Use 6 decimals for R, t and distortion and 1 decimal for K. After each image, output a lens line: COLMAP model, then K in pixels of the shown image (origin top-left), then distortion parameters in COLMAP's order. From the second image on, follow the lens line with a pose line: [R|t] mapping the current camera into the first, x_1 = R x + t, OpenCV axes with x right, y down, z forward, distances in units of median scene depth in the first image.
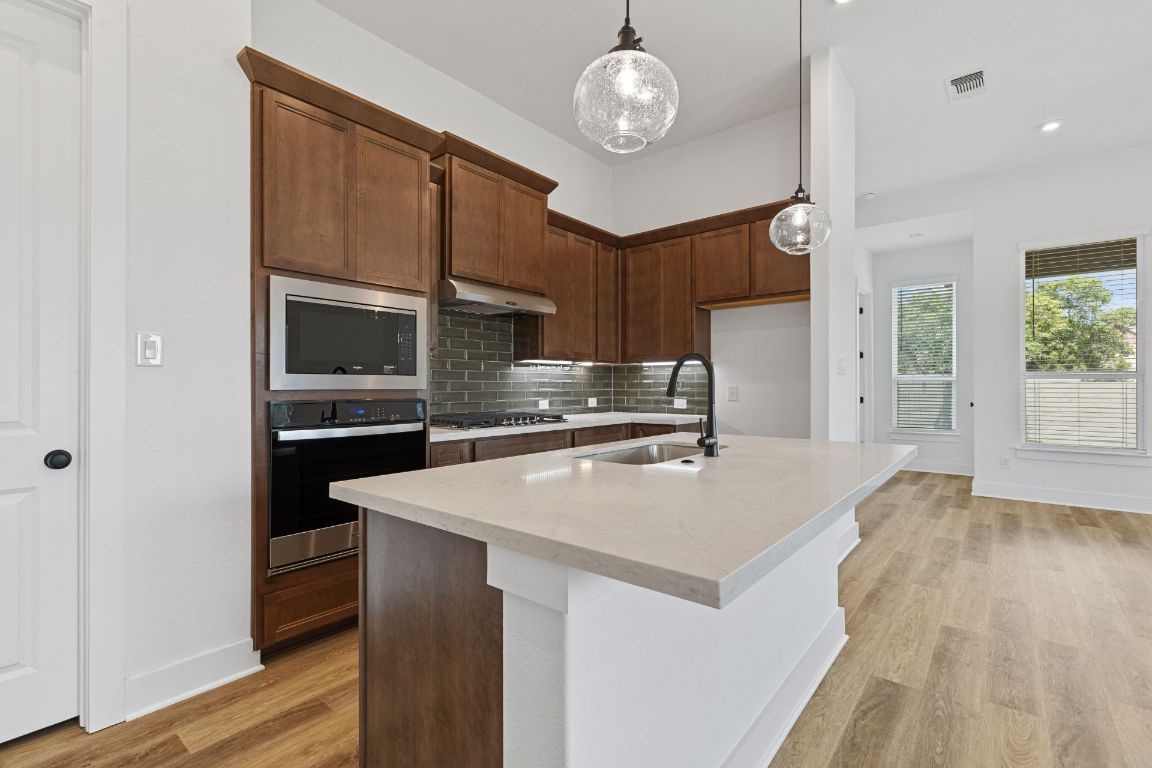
lens RADIAL K [[517.8, 0, 578.6], [0, 517.8, 381.2], [0, 0, 1]] dist [0.008844, -0.000729]
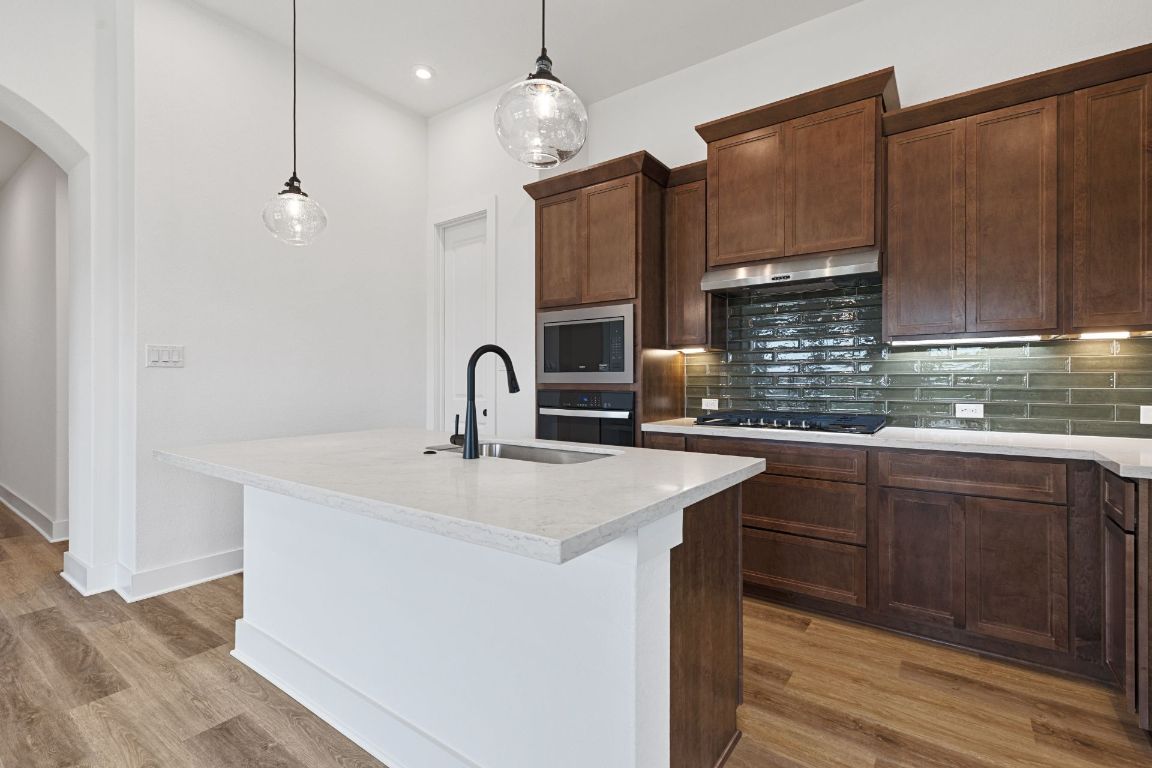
lens RADIAL K [[527.8, 0, 567.7], [0, 527.8, 381.8], [0, 0, 1]] dist [0.002042, 0.000567]
pose [[0.049128, 0.002456, -0.998789, 0.681927], [0.009049, 0.999955, 0.002904, 0.006163], [0.998751, -0.009181, 0.049104, 0.632409]]
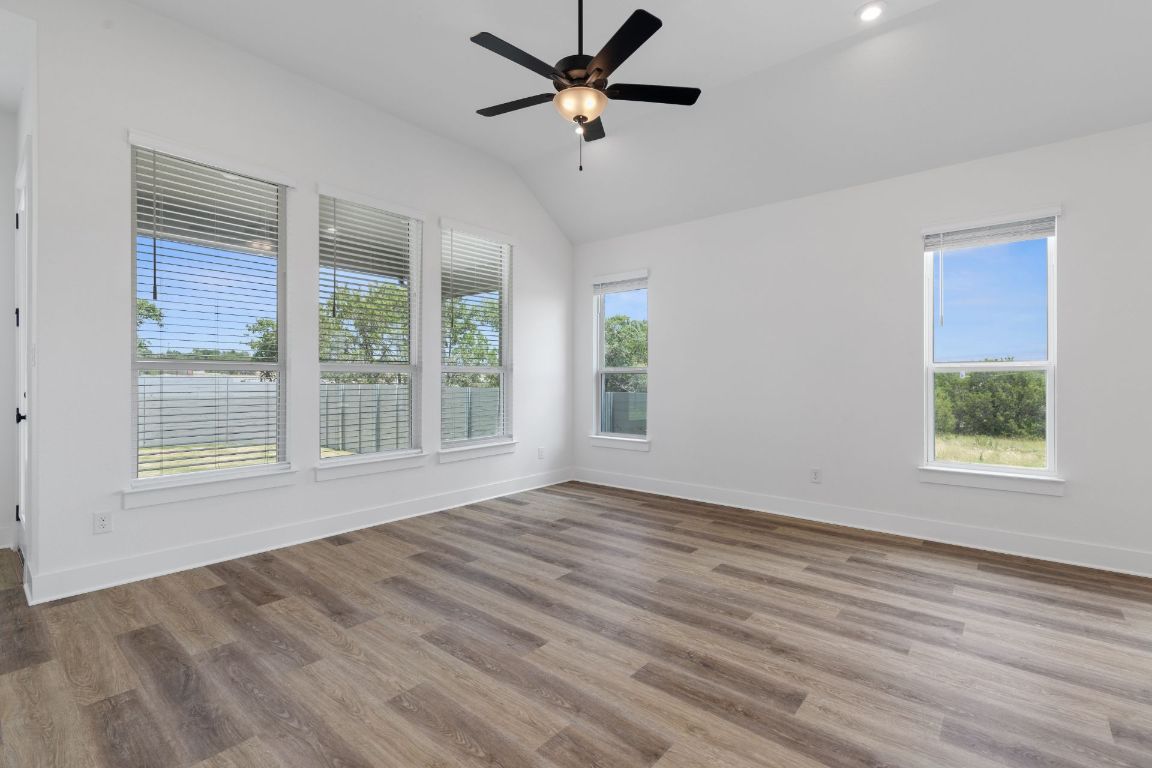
lens RADIAL K [[517.8, 0, 578.6], [0, 517.8, 381.2], [0, 0, 1]] dist [0.008844, -0.000729]
pose [[0.017178, -0.001790, 0.999851, 0.439778], [-0.008463, 0.999962, 0.001935, 0.006625], [-0.999817, -0.008495, 0.017162, 0.770367]]
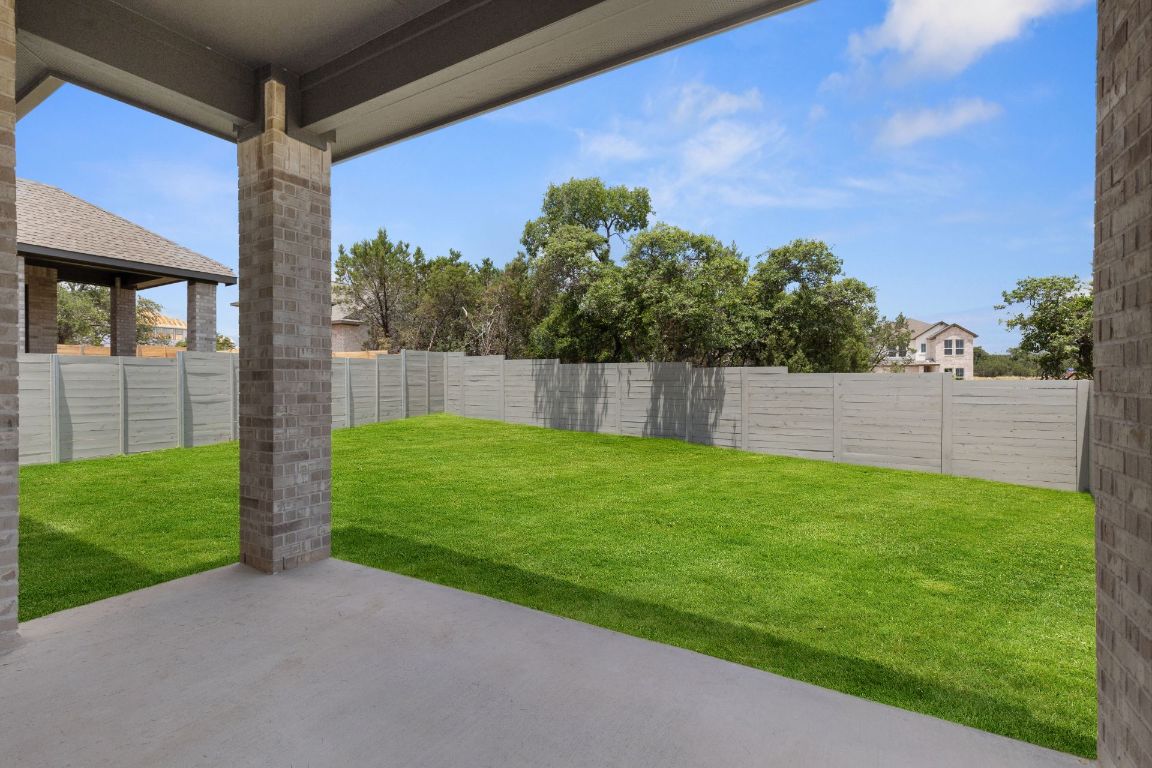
lens RADIAL K [[517.8, 0, 578.6], [0, 517.8, 381.2], [0, 0, 1]] dist [0.008844, -0.000729]
pose [[0.988891, -0.002499, 0.148620, 2.191351], [0.000432, 0.999903, 0.013940, 0.008417], [-0.148640, -0.013721, 0.988796, 1.176106]]
